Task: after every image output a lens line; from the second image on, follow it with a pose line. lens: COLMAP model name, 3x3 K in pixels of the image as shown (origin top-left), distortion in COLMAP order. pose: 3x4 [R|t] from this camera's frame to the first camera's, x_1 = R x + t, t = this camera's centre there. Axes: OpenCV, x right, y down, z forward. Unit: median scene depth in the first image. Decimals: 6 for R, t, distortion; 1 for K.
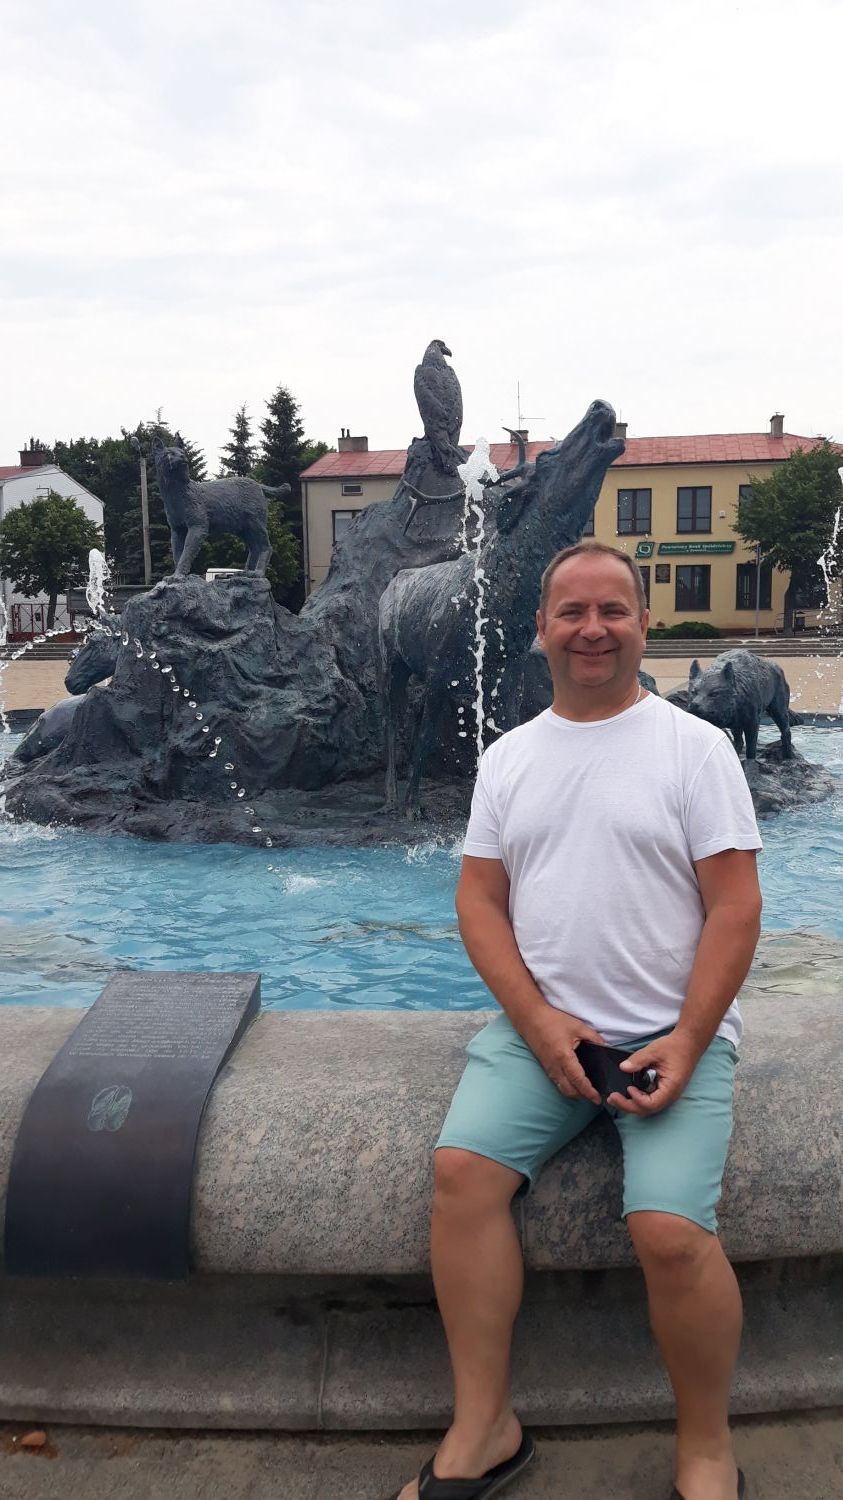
lens RADIAL K [[1277.5, 0, 422.9], [0, 1277.5, 761.5], [0, 0, 1]] dist [0.090103, -0.024093]
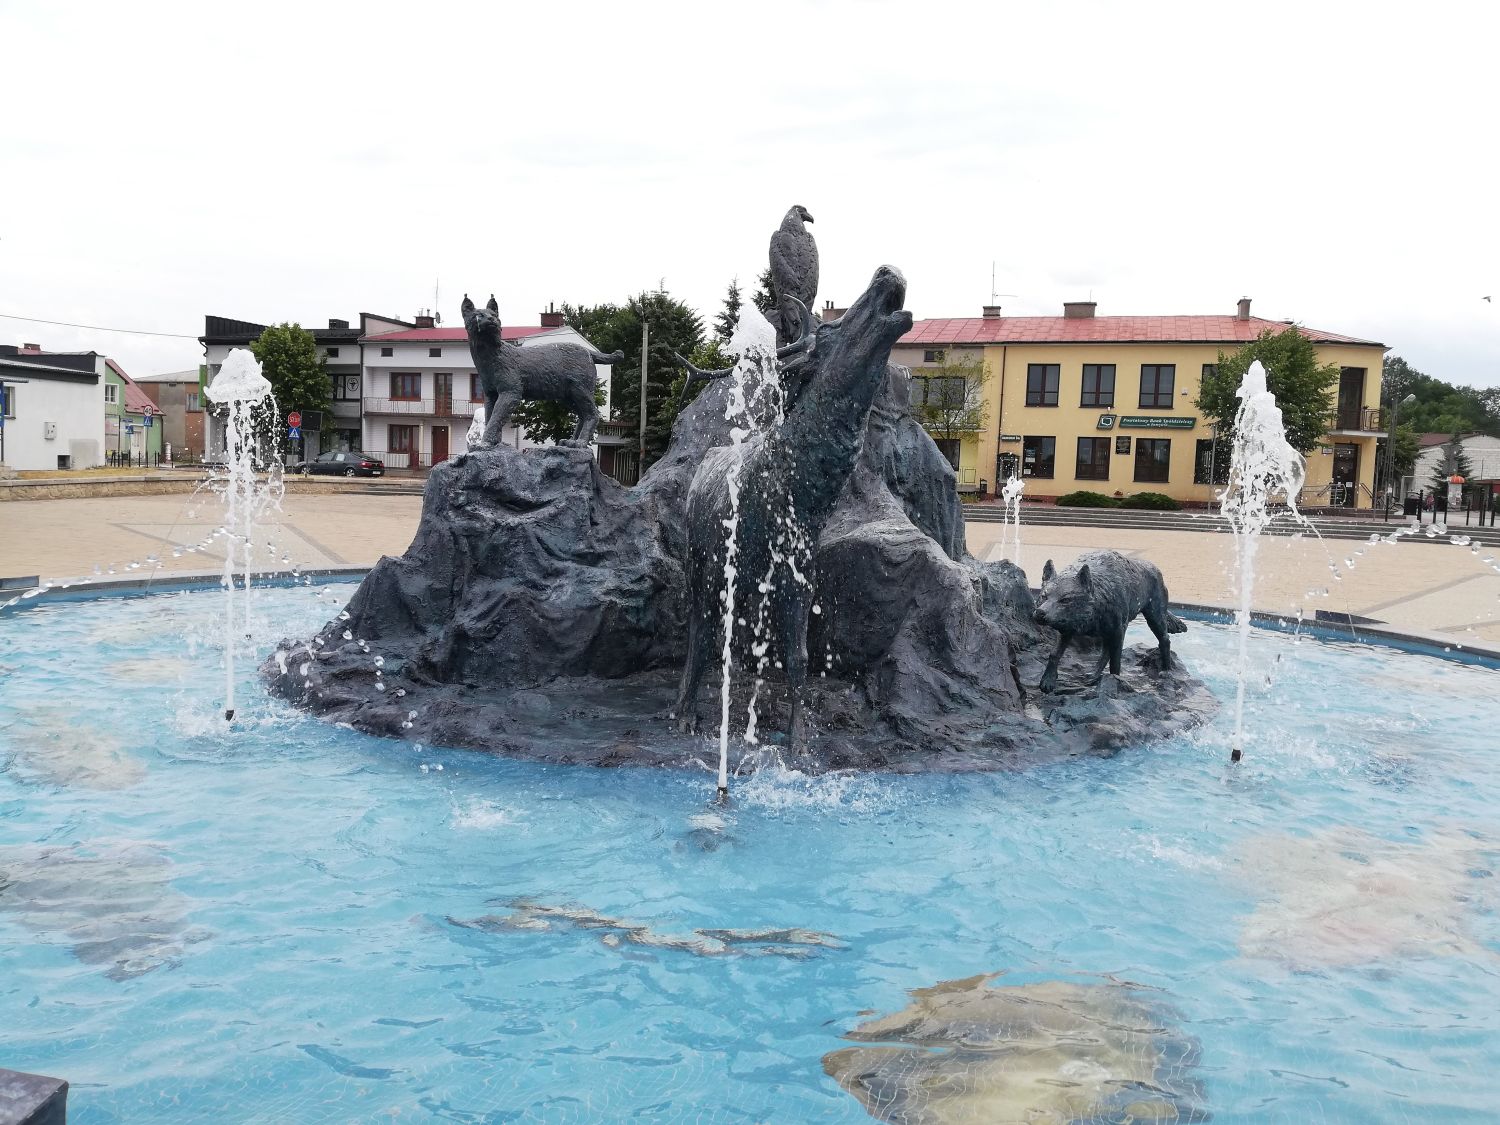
lens RADIAL K [[1162.9, 0, 751.5], [0, 1162.9, 559.7], [0, 0, 1]] dist [0.062702, -0.013738]
pose [[0.990354, 0.055712, -0.126870, 0.103936], [-0.060172, 0.997688, -0.031595, -0.038800], [0.124817, 0.038925, 0.991416, 0.156625]]
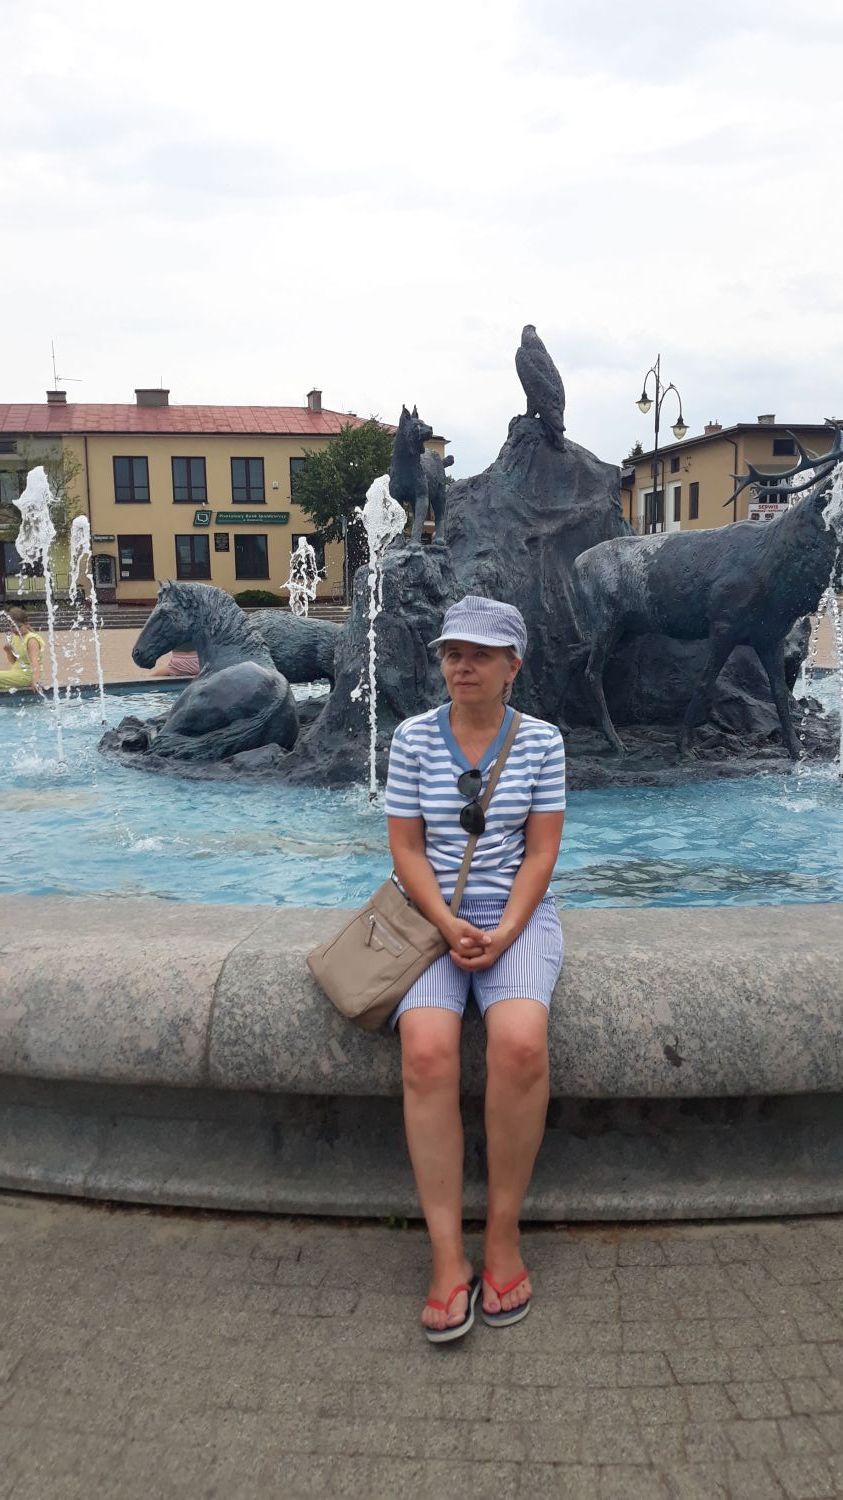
lens RADIAL K [[1277.5, 0, 412.3], [0, 1277.5, 754.1], [0, 0, 1]] dist [0.090103, -0.024093]
pose [[0.924244, -0.062242, 0.376694, -0.520214], [0.055359, 0.998043, 0.029083, -0.004772], [-0.377767, -0.006026, 0.925881, 0.035944]]
